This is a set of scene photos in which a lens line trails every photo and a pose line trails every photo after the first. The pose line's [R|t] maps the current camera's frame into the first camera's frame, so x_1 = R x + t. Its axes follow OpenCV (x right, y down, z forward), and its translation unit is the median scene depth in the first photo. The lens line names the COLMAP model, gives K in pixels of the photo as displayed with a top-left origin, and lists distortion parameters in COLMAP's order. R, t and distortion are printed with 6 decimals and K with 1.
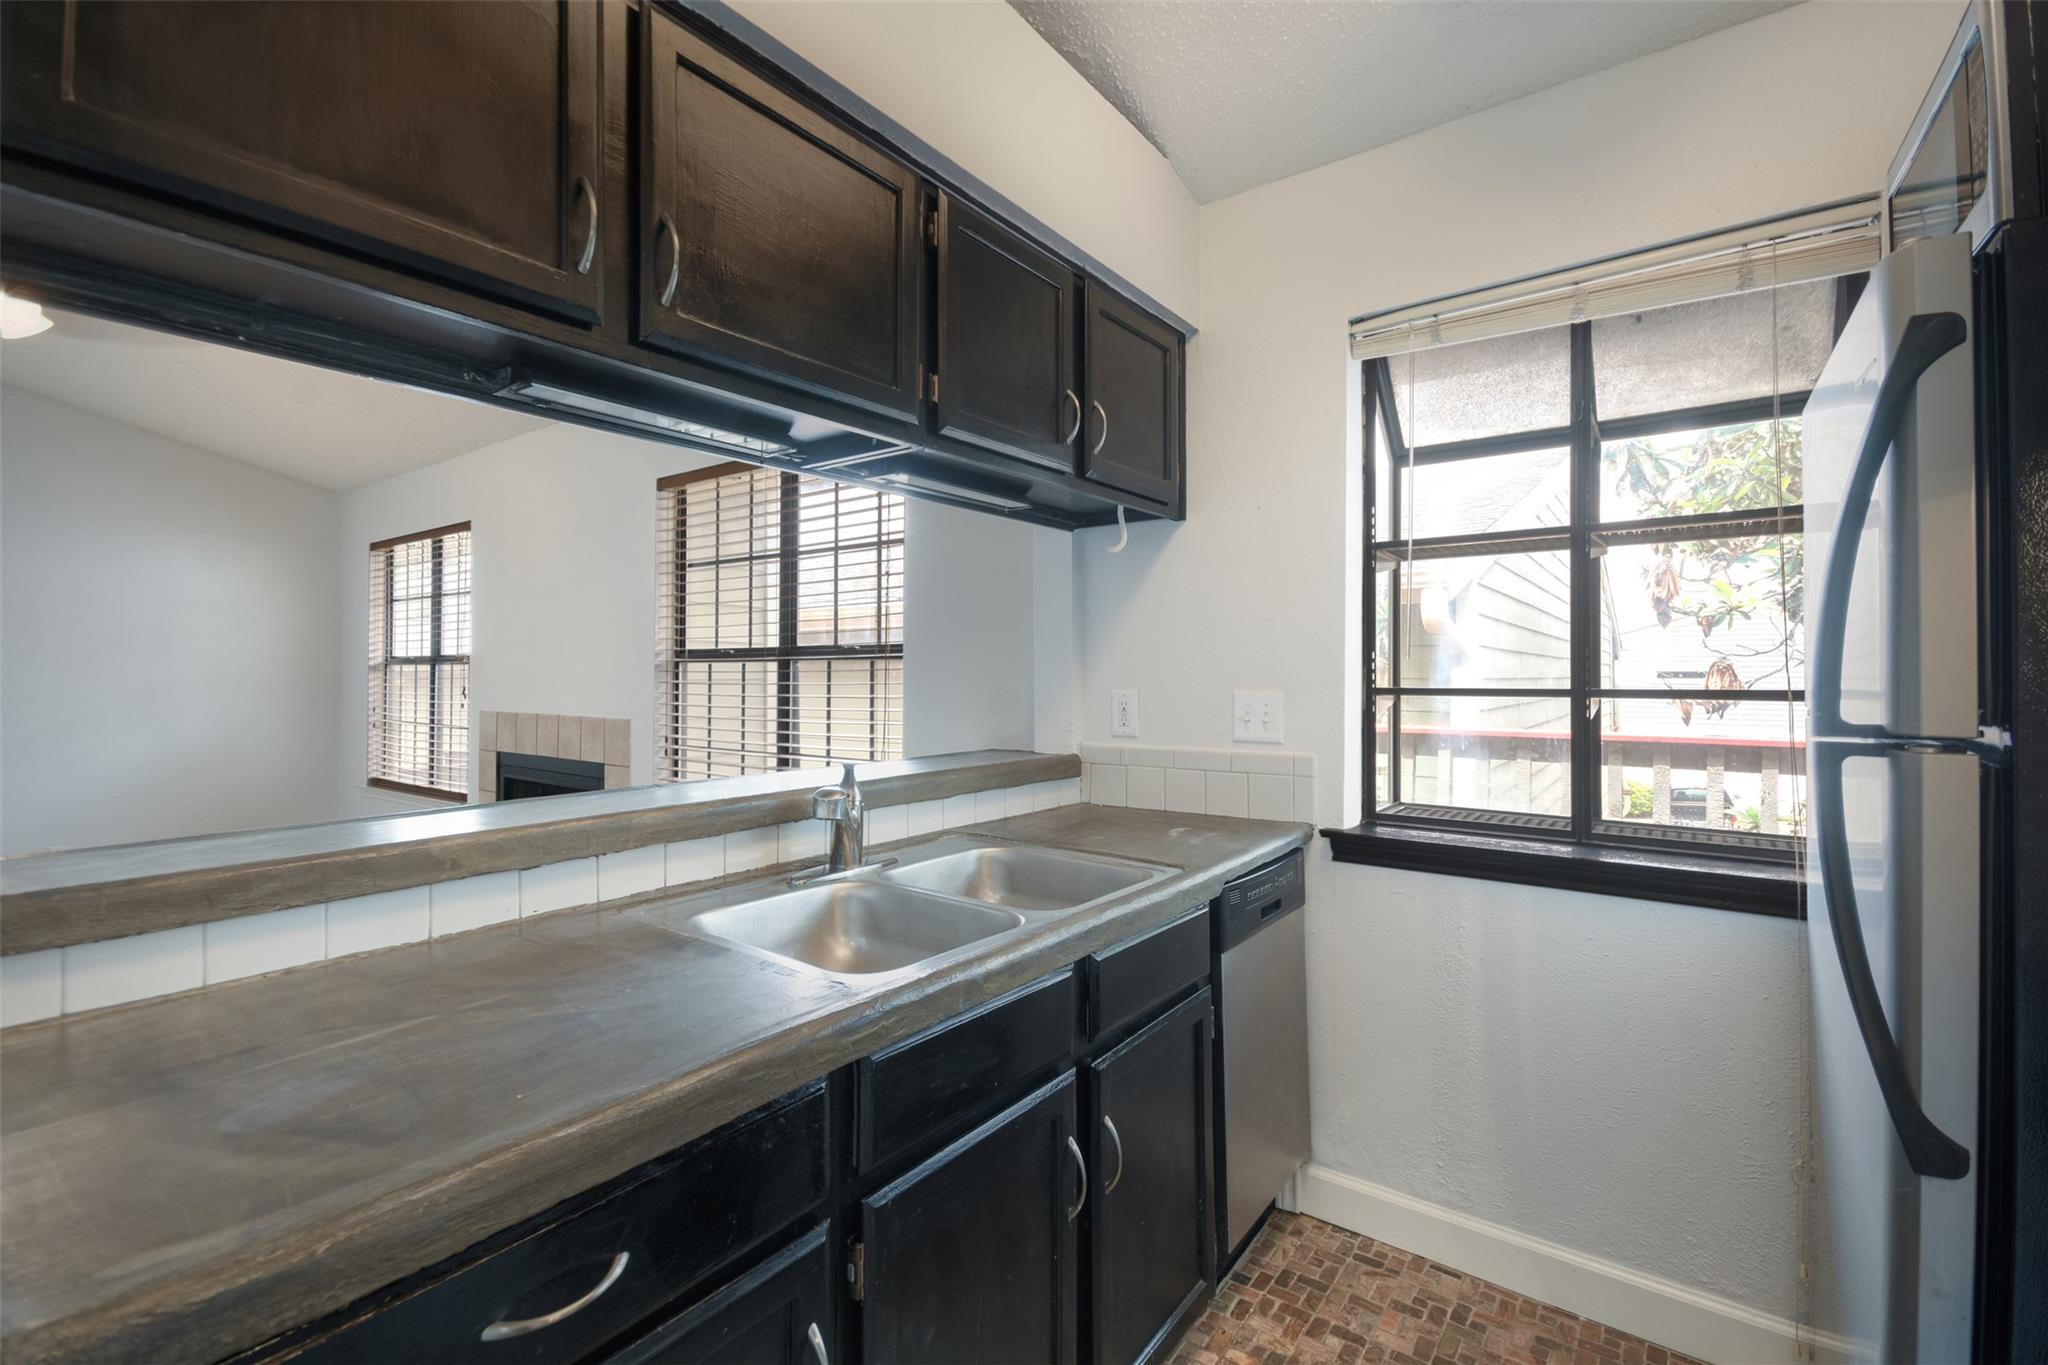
lens RADIAL K [[909.4, 0, 1035.9], [0, 909.4, 669.0], [0, 0, 1]] dist [0.006373, -0.004527]
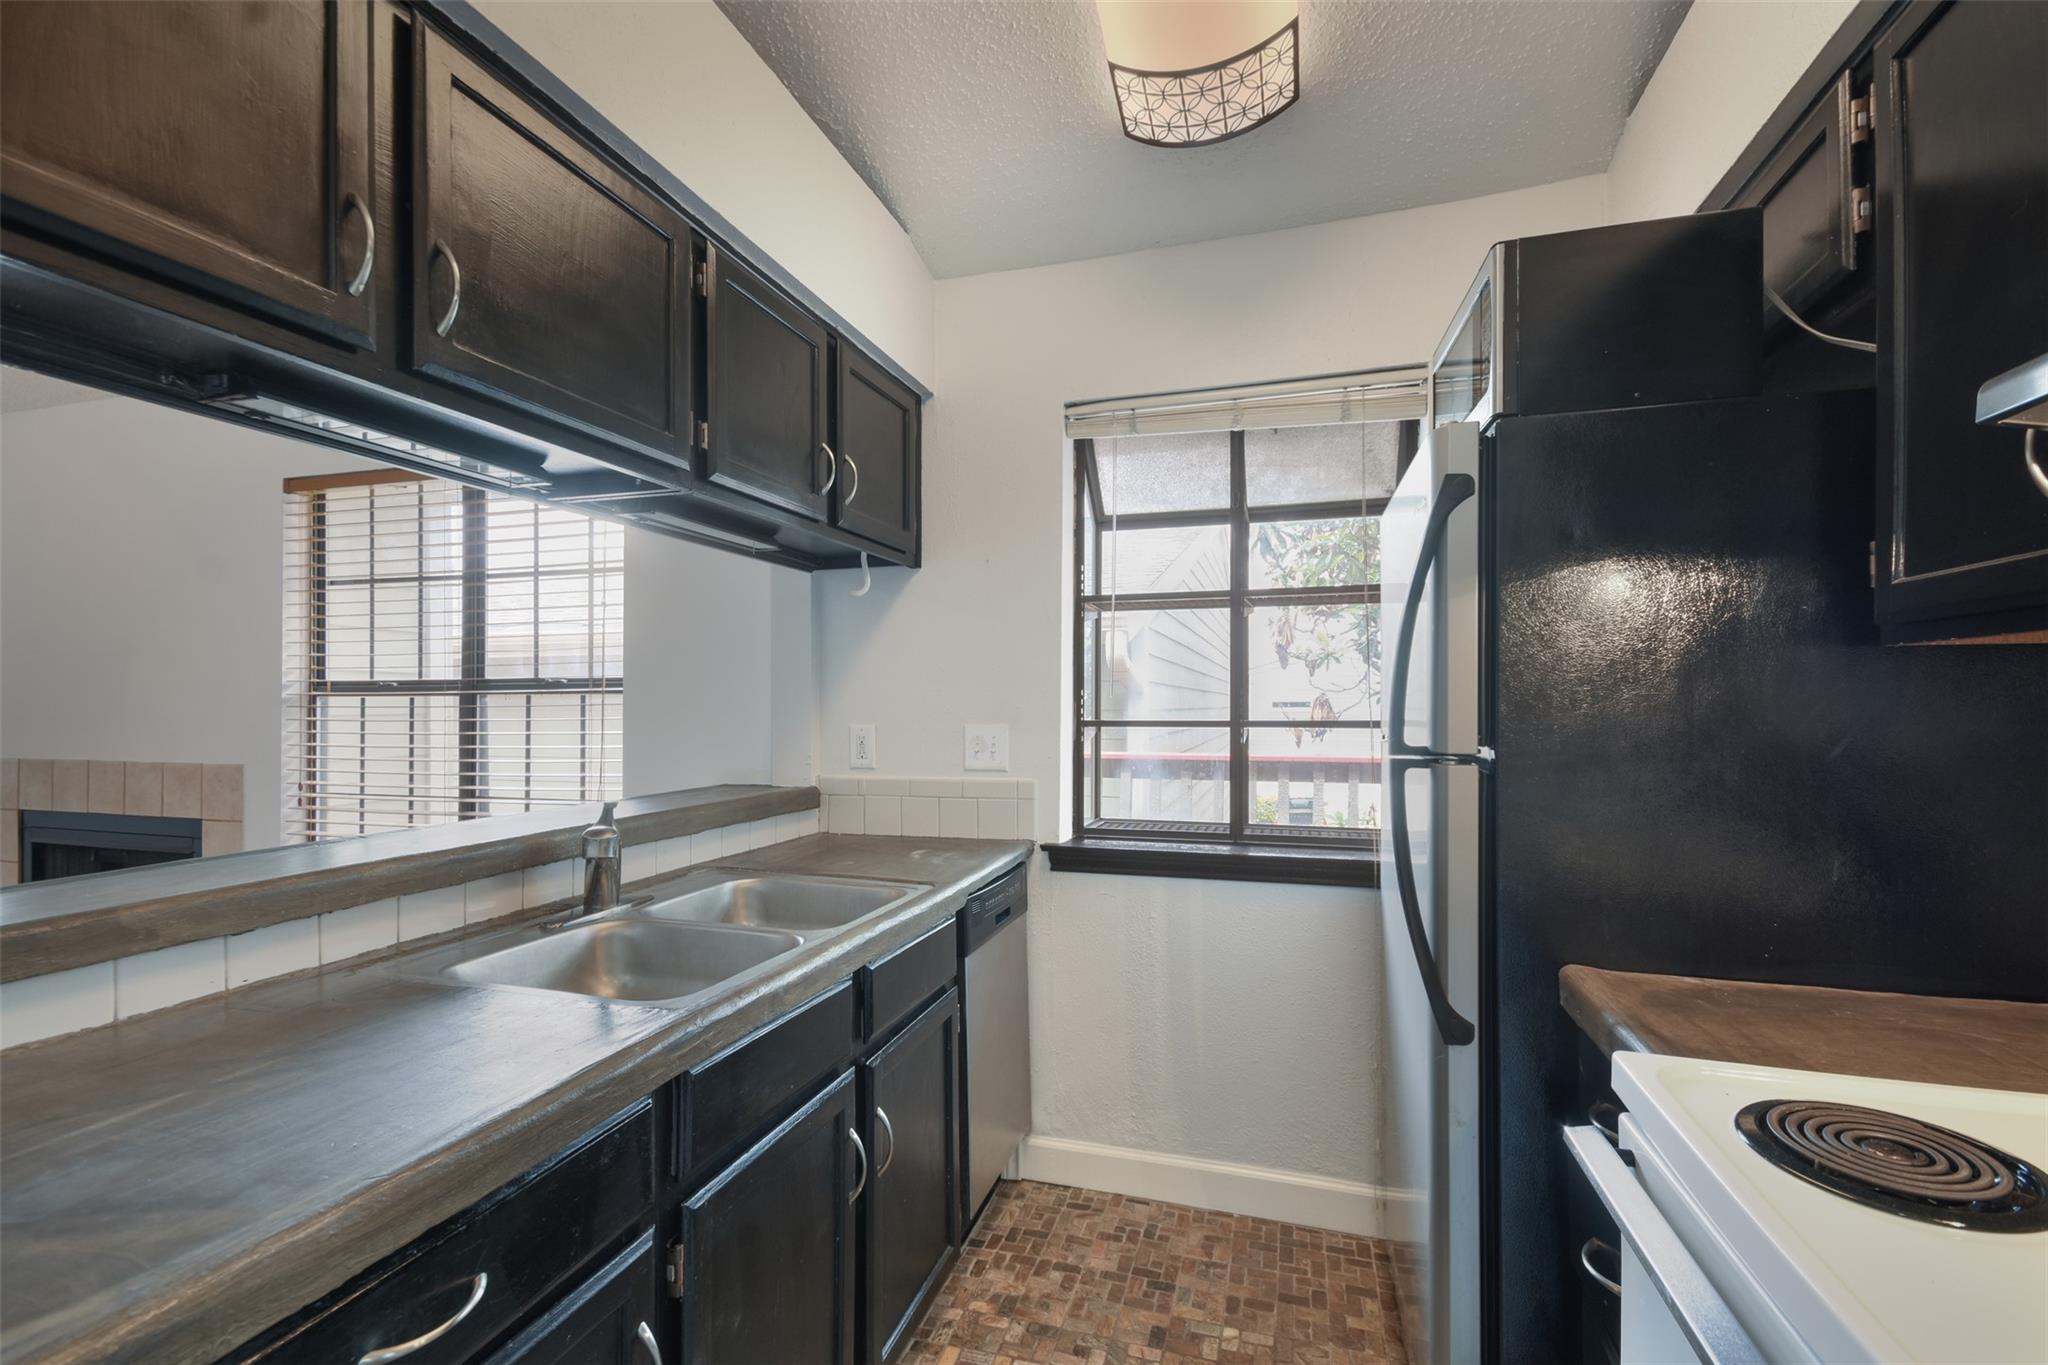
lens RADIAL K [[909.4, 0, 1055.5], [0, 909.4, 714.3], [0, 0, 1]] dist [0.006373, -0.004527]
pose [[0.933348, -0.005823, 0.358925, -0.093919], [-0.000183, 0.999861, 0.016697, -0.008547], [-0.358972, -0.015649, 0.933217, -0.090825]]
